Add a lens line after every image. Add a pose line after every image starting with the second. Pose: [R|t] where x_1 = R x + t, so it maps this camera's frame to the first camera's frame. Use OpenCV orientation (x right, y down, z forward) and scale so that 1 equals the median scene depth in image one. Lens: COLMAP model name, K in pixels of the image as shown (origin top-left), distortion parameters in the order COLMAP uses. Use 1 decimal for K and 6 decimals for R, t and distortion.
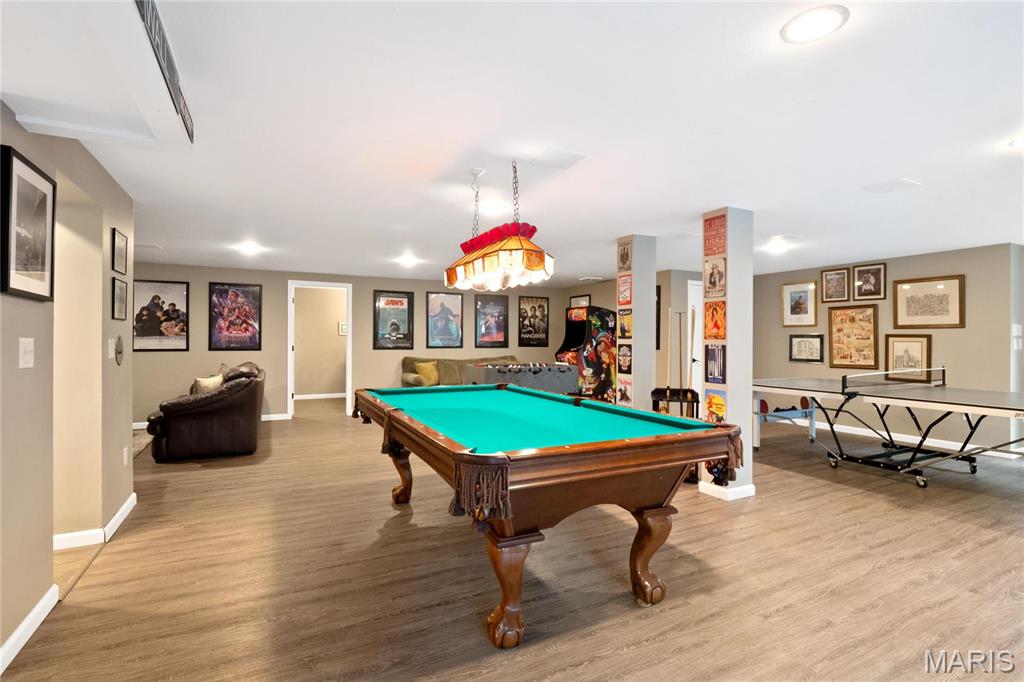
lens RADIAL K [[484.8, 0, 511.7], [0, 484.8, 338.0], [0, 0, 1]] dist [-0.008741, -0.001027]
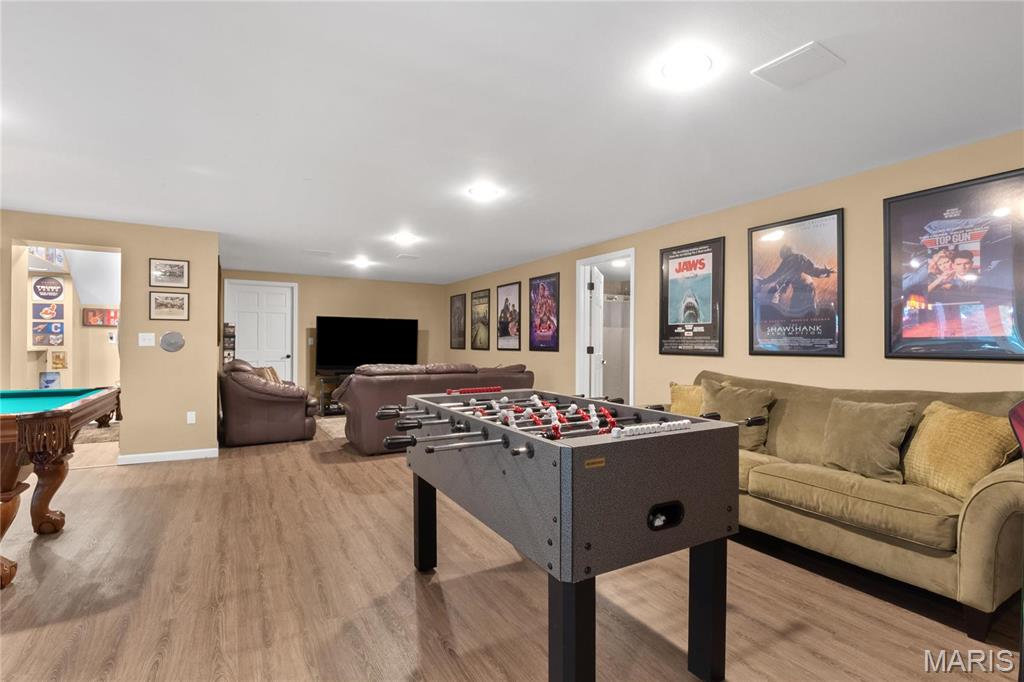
lens RADIAL K [[484.8, 0, 501.4], [0, 484.8, 336.8], [0, 0, 1]] dist [-0.008741, -0.001027]
pose [[0.035465, -0.018075, -0.999207, 0.331032], [-0.004142, 0.999825, -0.018233, 0.016898], [0.999362, 0.004786, 0.035384, 0.947889]]
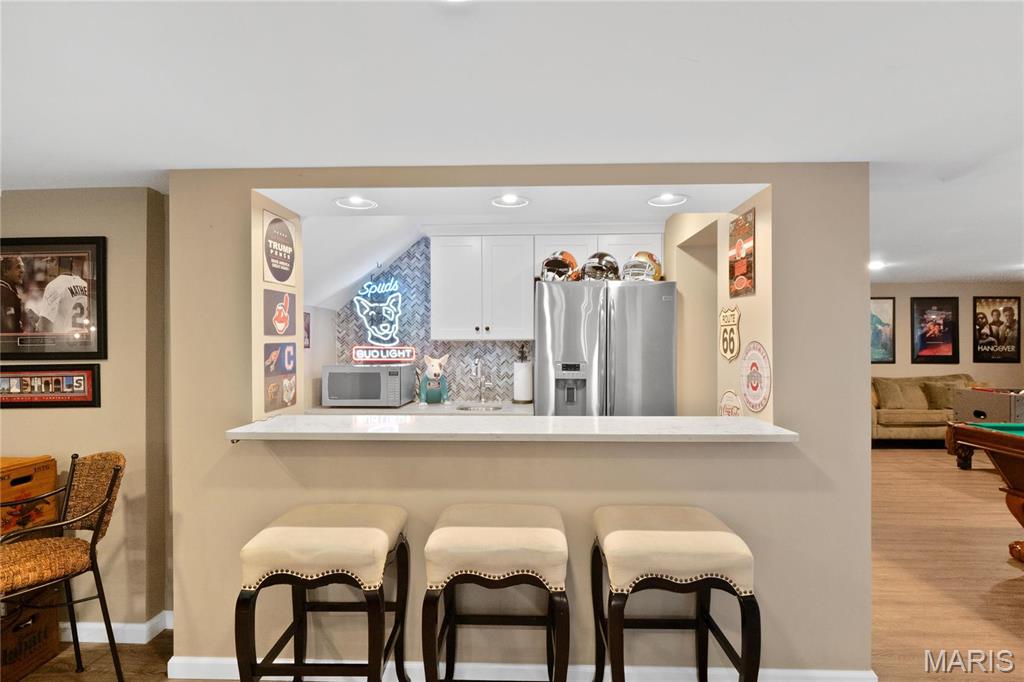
lens RADIAL K [[517.4, 0, 505.0], [0, 517.4, 335.3], [0, 0, 1]] dist [-0.002174, -0.004947]
pose [[0.865688, -0.010402, -0.500476, -0.307594], [0.004199, 0.999900, -0.013517, -0.023904], [0.500566, 0.009600, 0.865645, -0.122734]]
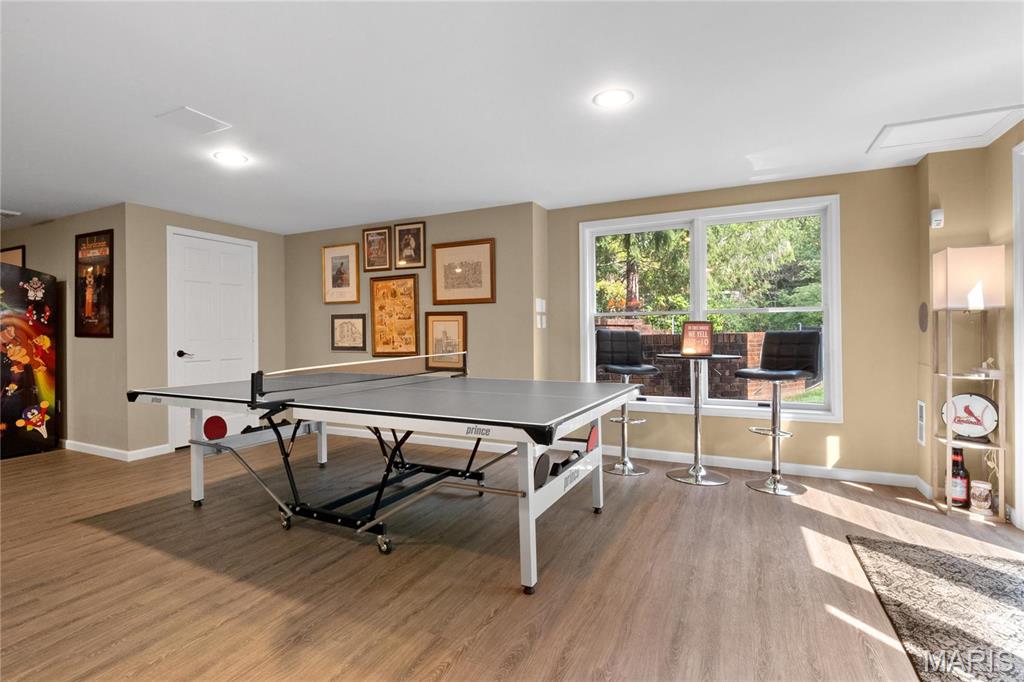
lens RADIAL K [[484.8, 0, 514.0], [0, 484.8, 332.7], [0, 0, 1]] dist [-0.008741, -0.001027]
pose [[0.795648, -0.008601, 0.605699, 0.374062], [0.009015, 0.999957, 0.002357, 0.023043], [-0.605693, 0.003584, 0.795691, 0.257884]]
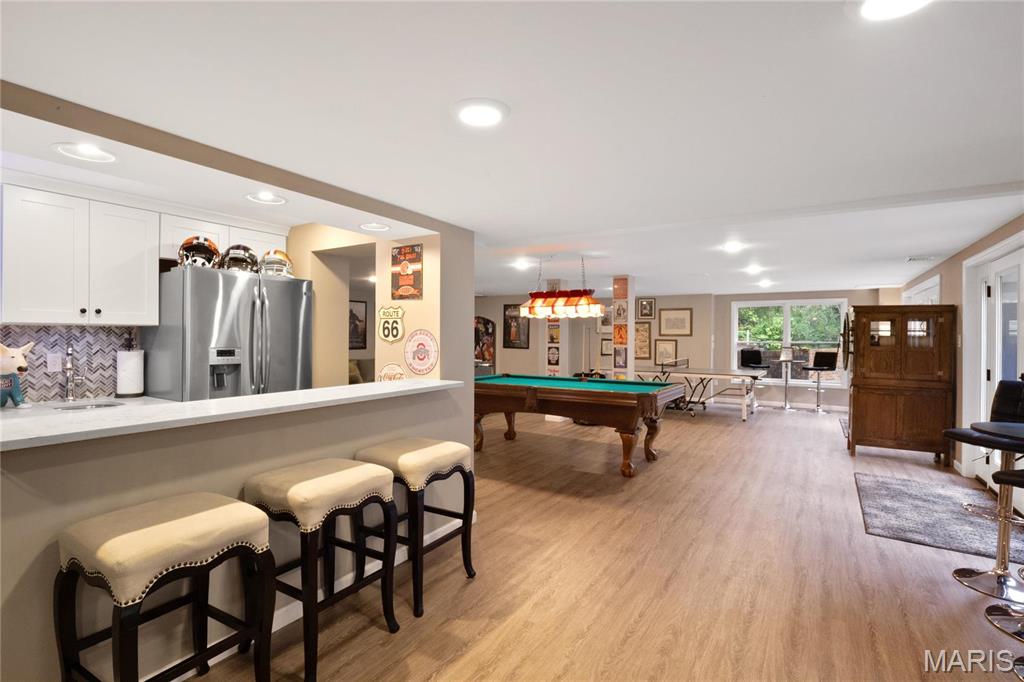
lens RADIAL K [[484.8, 0, 510.9], [0, 484.8, 339.4], [0, 0, 1]] dist [-0.008741, -0.001027]
pose [[0.862440, -0.001009, 0.506158, -0.505722], [-0.004127, 0.999951, 0.009026, -0.018558], [-0.506142, -0.009873, 0.862394, -0.221212]]
